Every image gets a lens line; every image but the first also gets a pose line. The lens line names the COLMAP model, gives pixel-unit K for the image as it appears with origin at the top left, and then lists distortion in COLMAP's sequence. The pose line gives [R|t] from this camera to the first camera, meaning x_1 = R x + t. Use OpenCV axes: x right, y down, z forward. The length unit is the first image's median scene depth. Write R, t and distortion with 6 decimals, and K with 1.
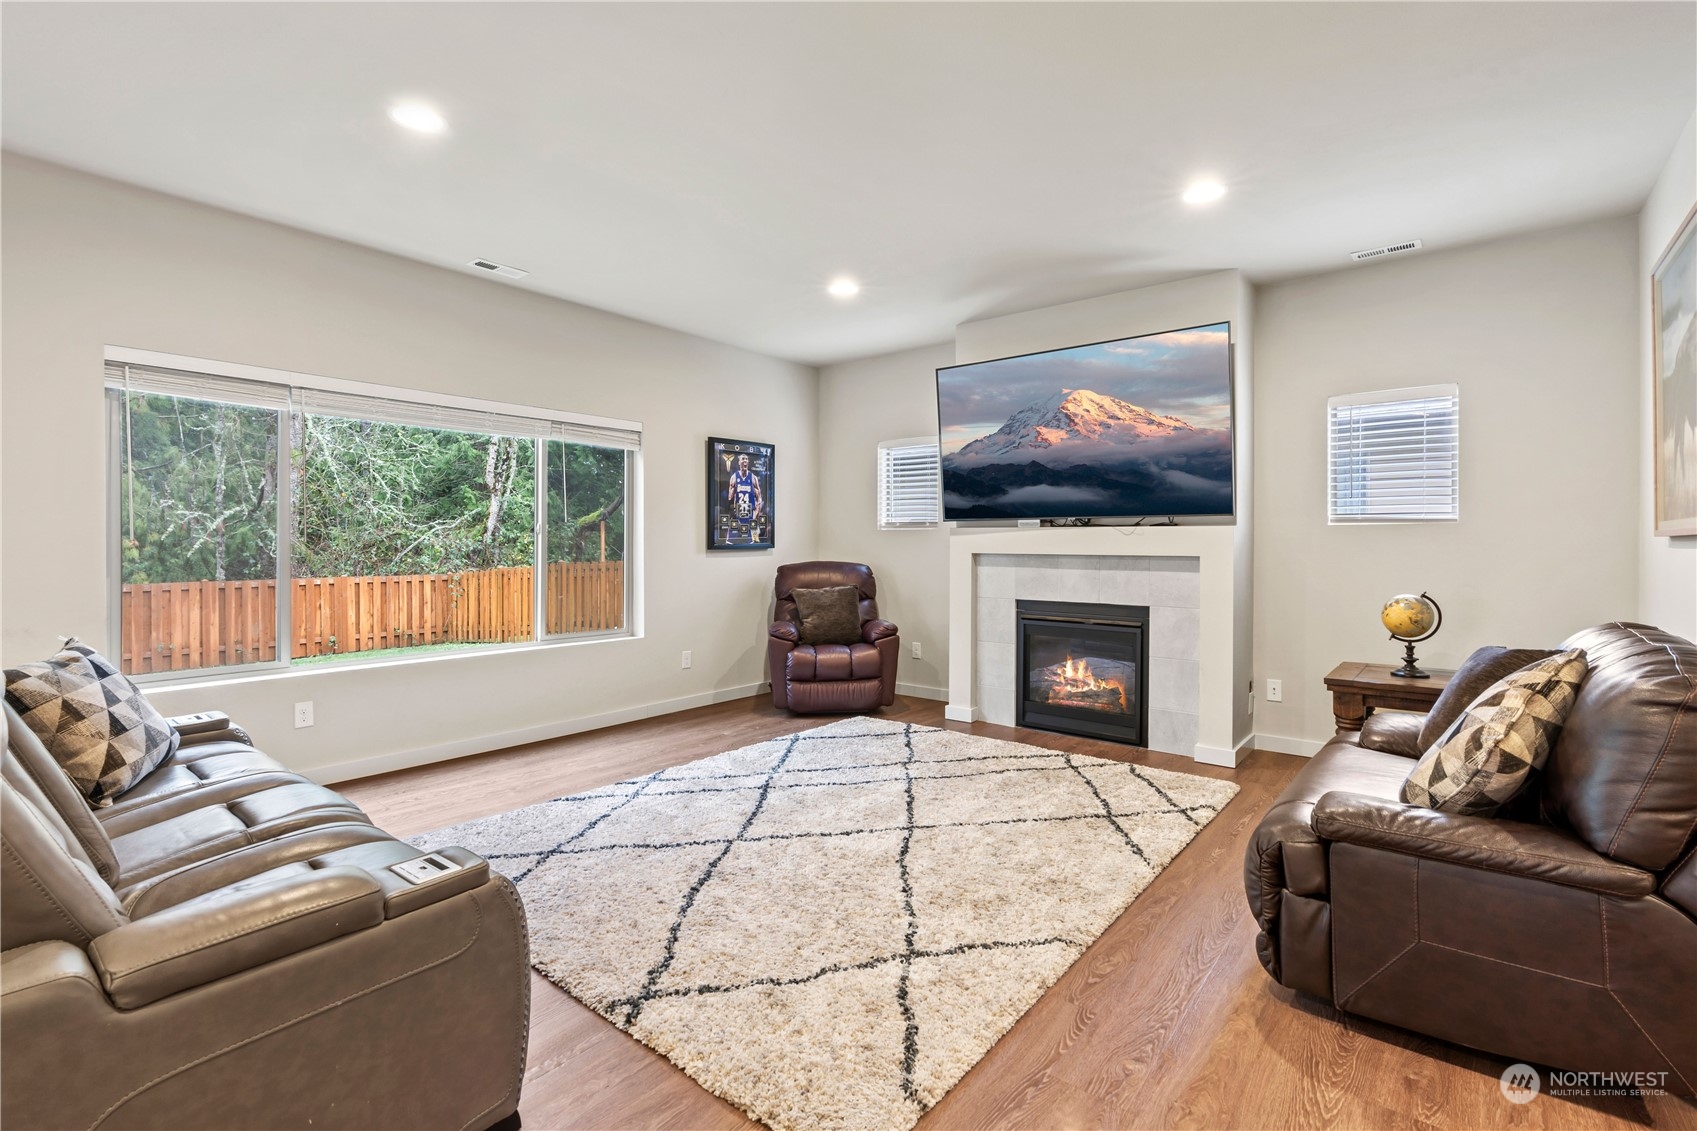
lens RADIAL K [[782.8, 0, 833.4], [0, 782.8, 557.2], [0, 0, 1]] dist [-0.007929, 0.000685]
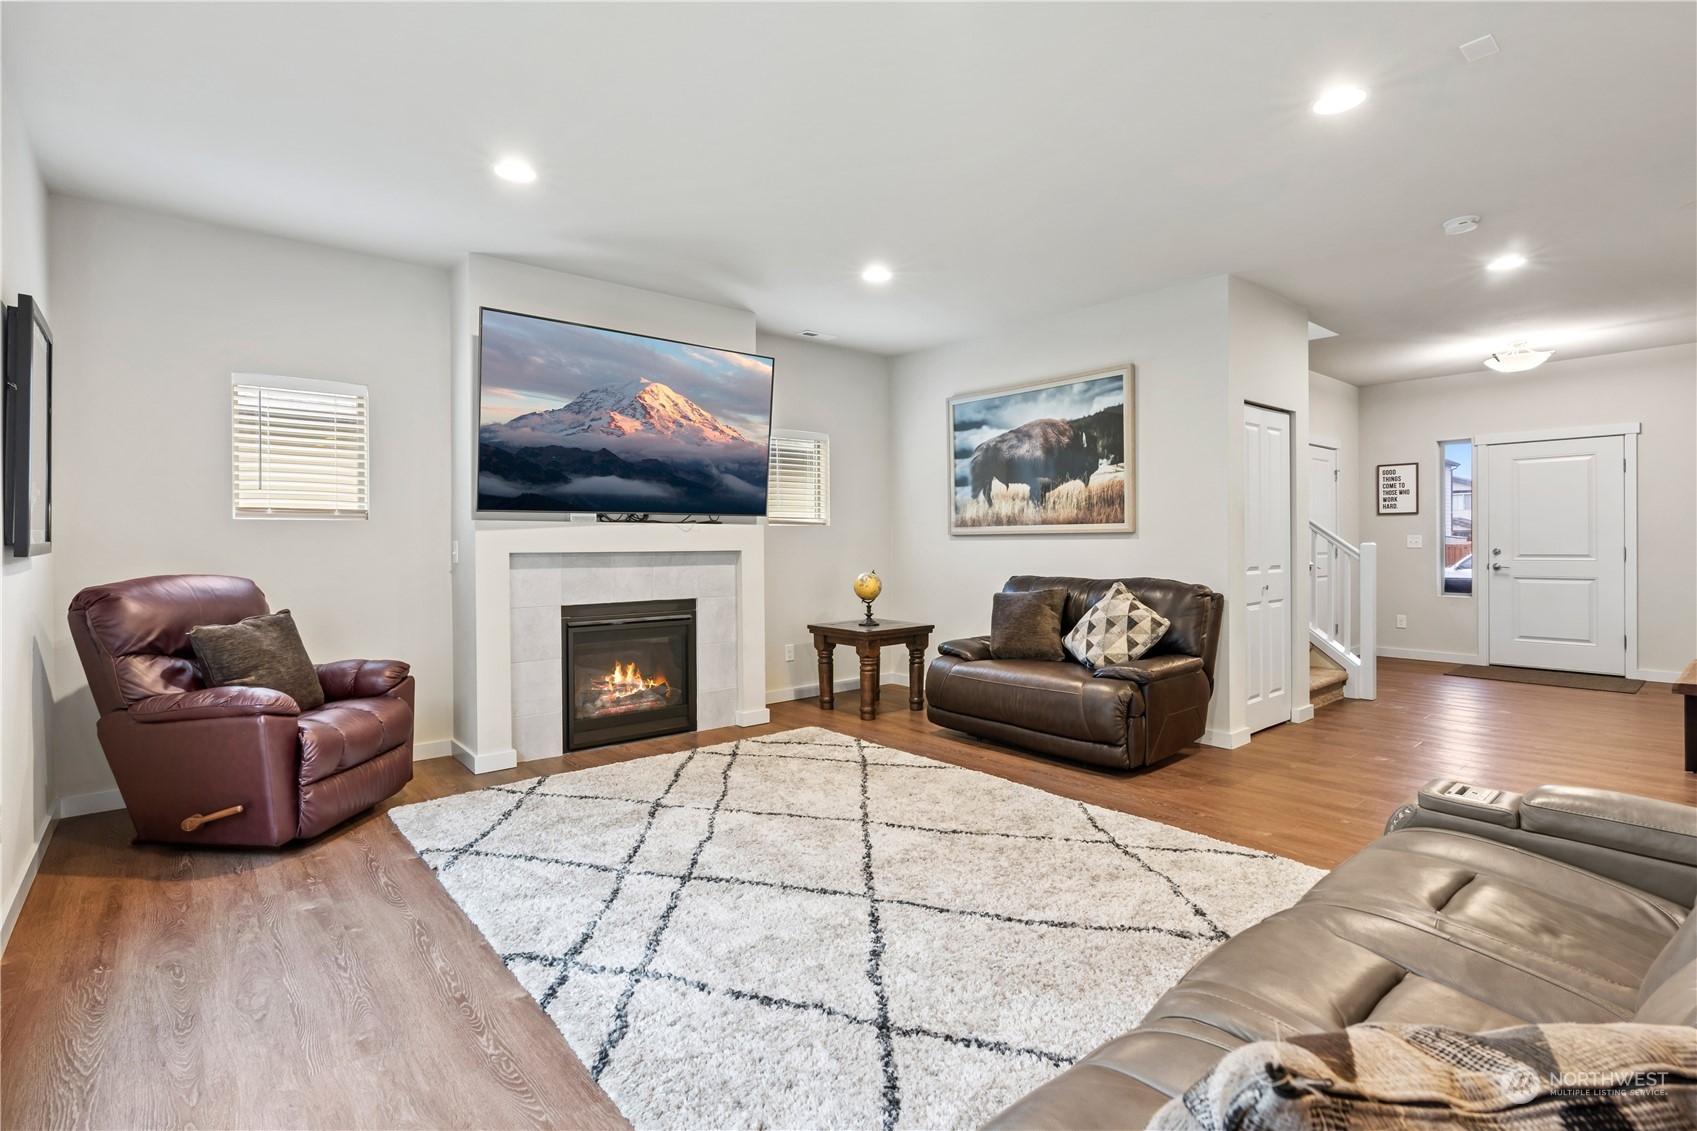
lens RADIAL K [[826.2, 0, 853.5], [0, 826.2, 556.8], [0, 0, 1]] dist [-0.004058, 0.000081]
pose [[0.154219, -0.022841, 0.987773, -0.659491], [0.024949, 0.999504, 0.019217, -0.010067], [-0.987722, 0.021680, 0.154712, 0.590175]]
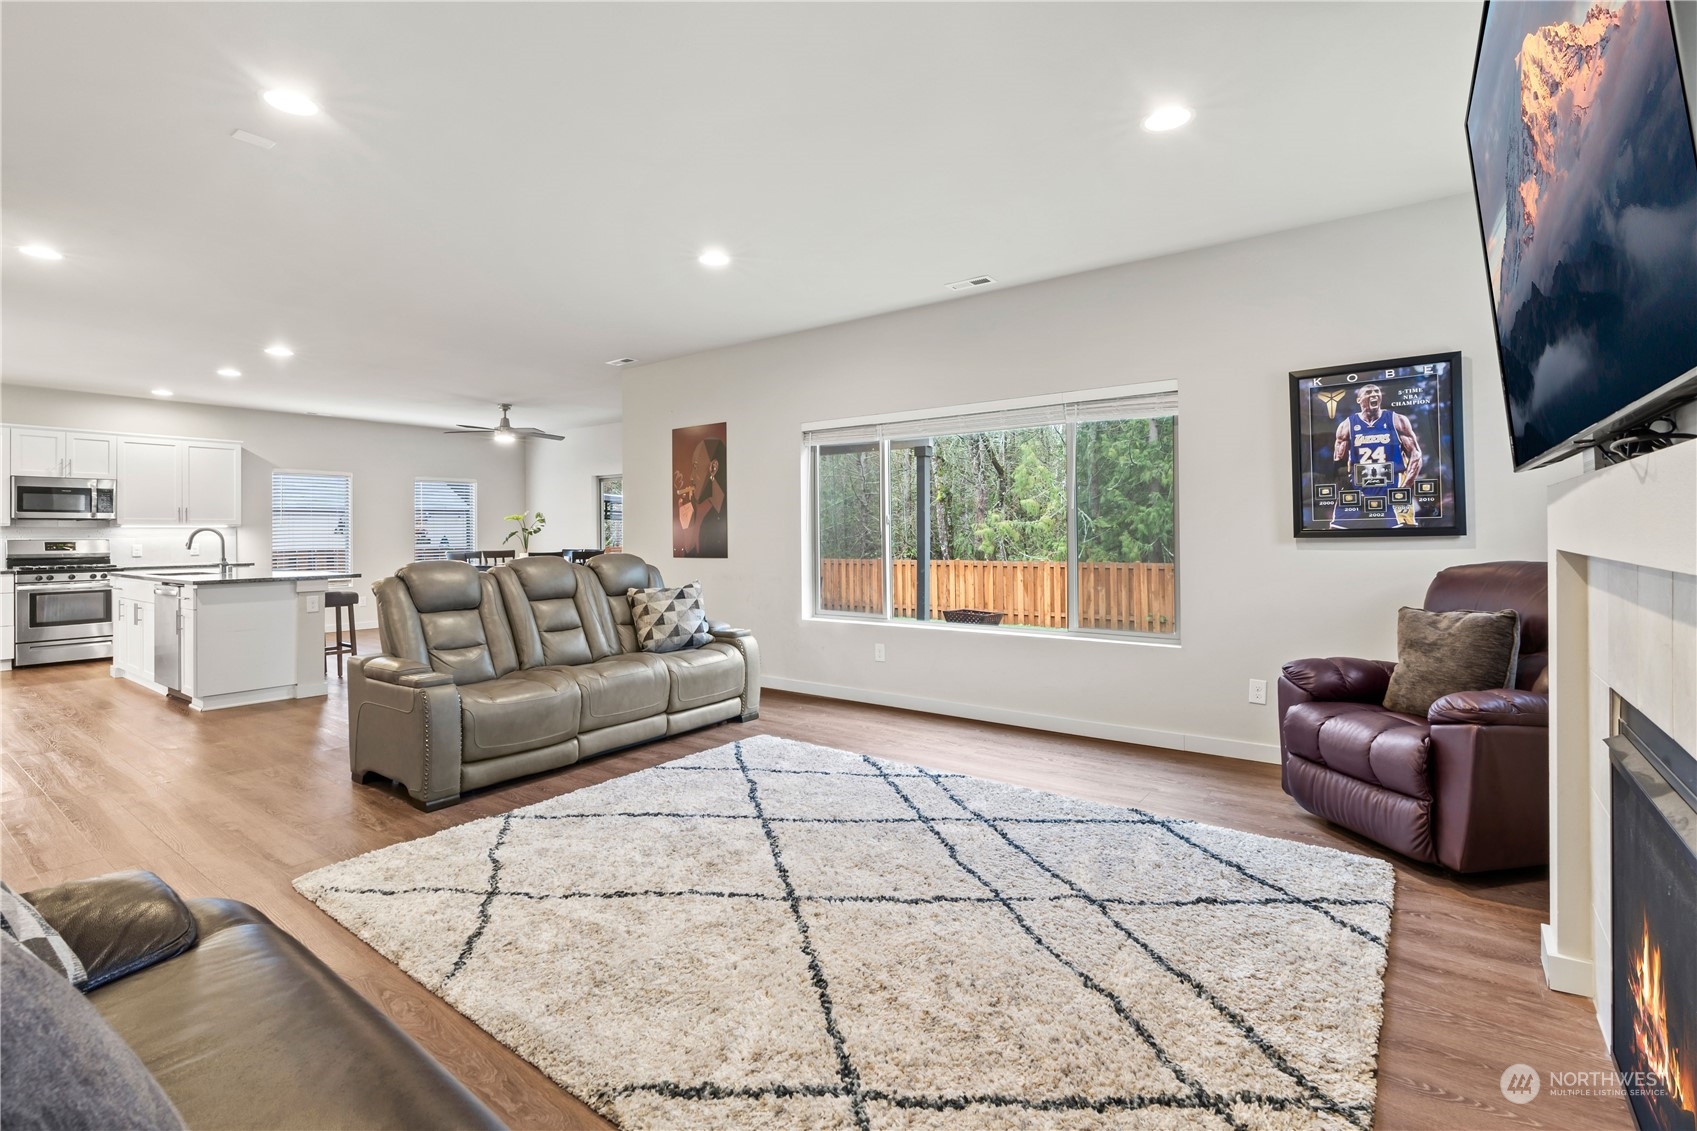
lens RADIAL K [[767.7, 0, 832.7], [0, 767.7, 536.4], [0, 0, 1]] dist [-0.021146, 0.000030]
pose [[0.046498, 0.000770, -0.998918, 0.598745], [-0.010485, 0.999945, 0.000283, -0.008709], [0.998863, 0.010460, 0.046504, 0.701128]]
